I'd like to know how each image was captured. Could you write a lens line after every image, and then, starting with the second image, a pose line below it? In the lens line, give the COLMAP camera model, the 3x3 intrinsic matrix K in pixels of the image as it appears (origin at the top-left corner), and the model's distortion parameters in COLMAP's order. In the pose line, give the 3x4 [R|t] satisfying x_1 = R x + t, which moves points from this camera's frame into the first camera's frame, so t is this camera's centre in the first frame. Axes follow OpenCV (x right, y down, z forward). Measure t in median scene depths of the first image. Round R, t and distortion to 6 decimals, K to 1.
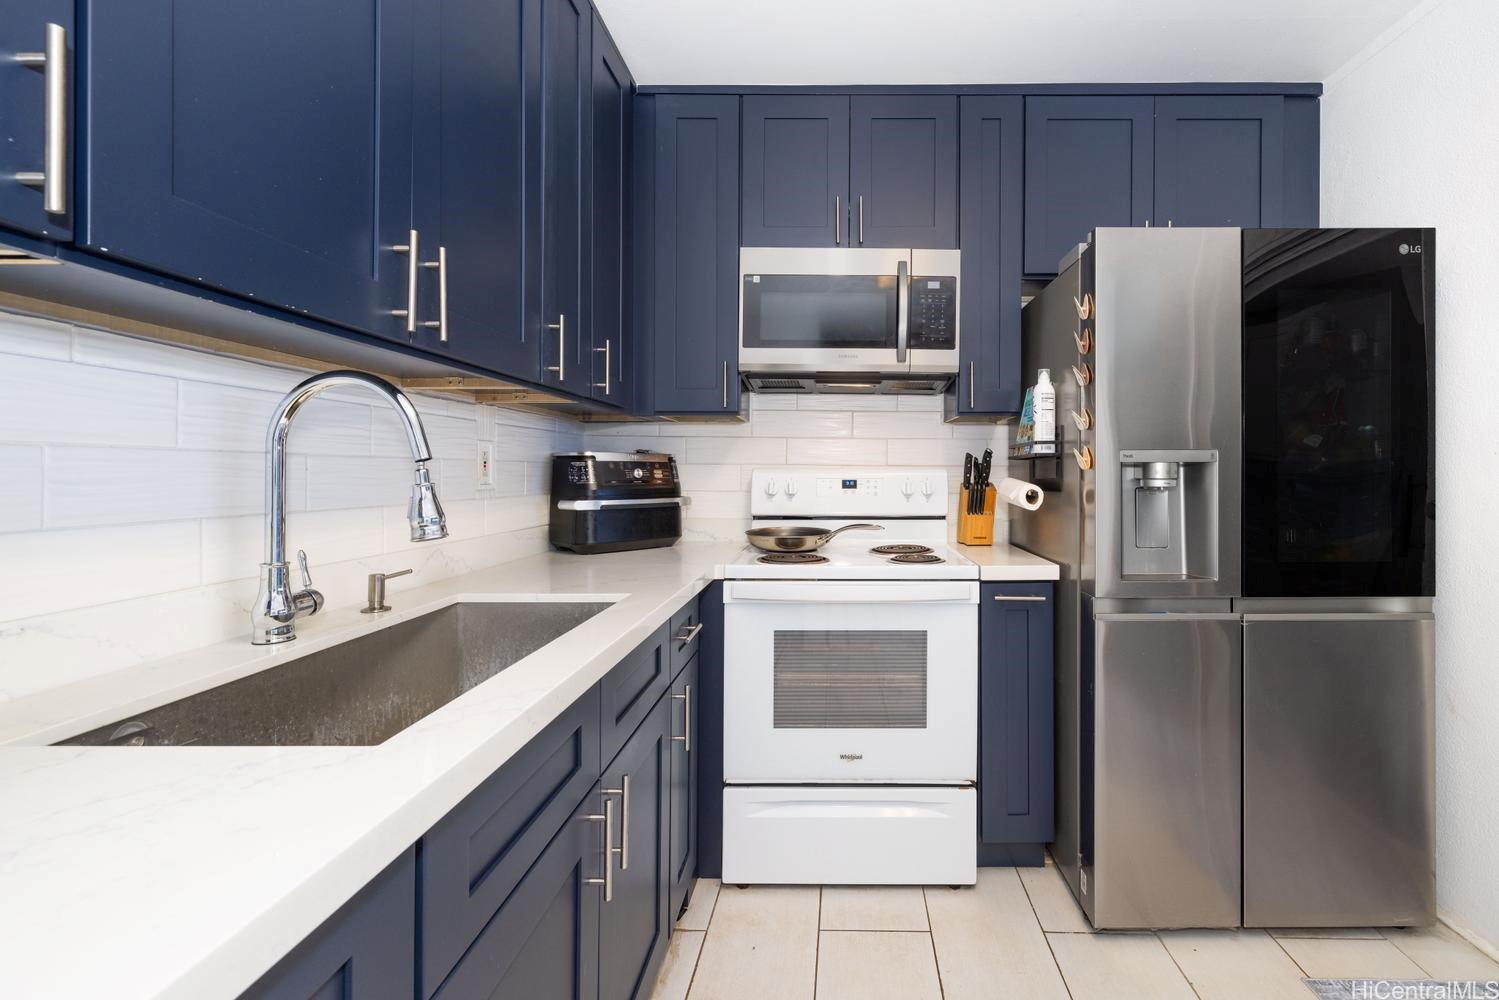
lens RADIAL K [[658.8, 0, 748.3], [0, 658.8, 471.8], [0, 0, 1]] dist [-0.000143, -0.000098]
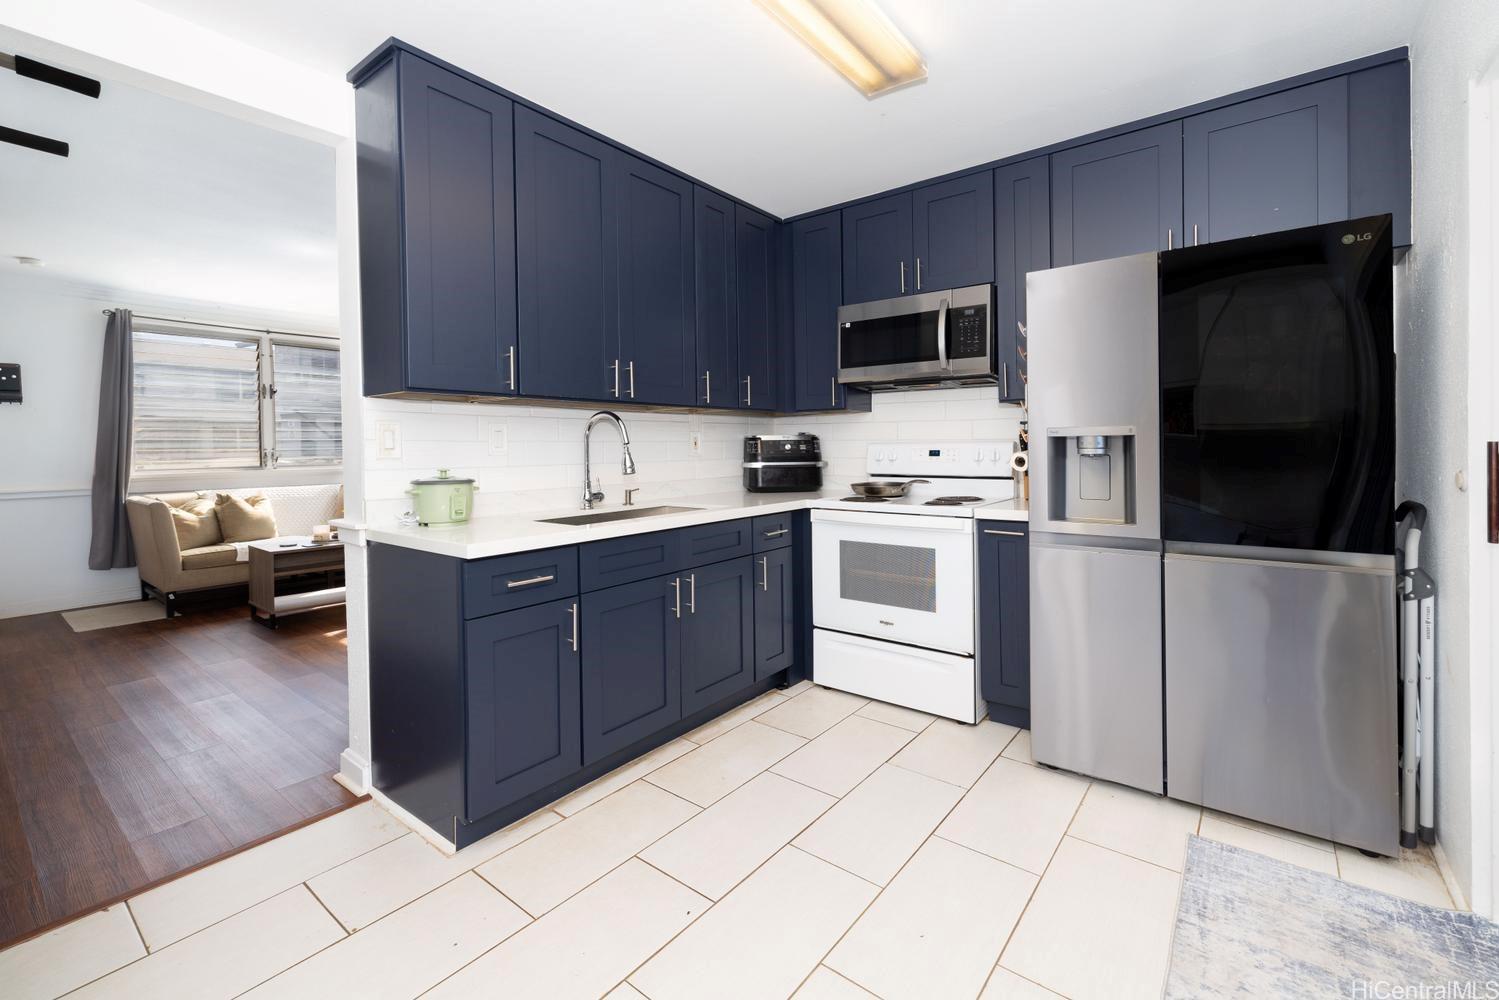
lens RADIAL K [[643.4, 0, 749.1], [0, 643.4, 453.3], [0, 0, 1]] dist [-0.000225, 0.000056]
pose [[0.820883, -0.003263, -0.571087, 0.762066], [0.012084, 0.999859, 0.011658, -0.002168], [0.570969, -0.016471, 0.820807, -0.459143]]
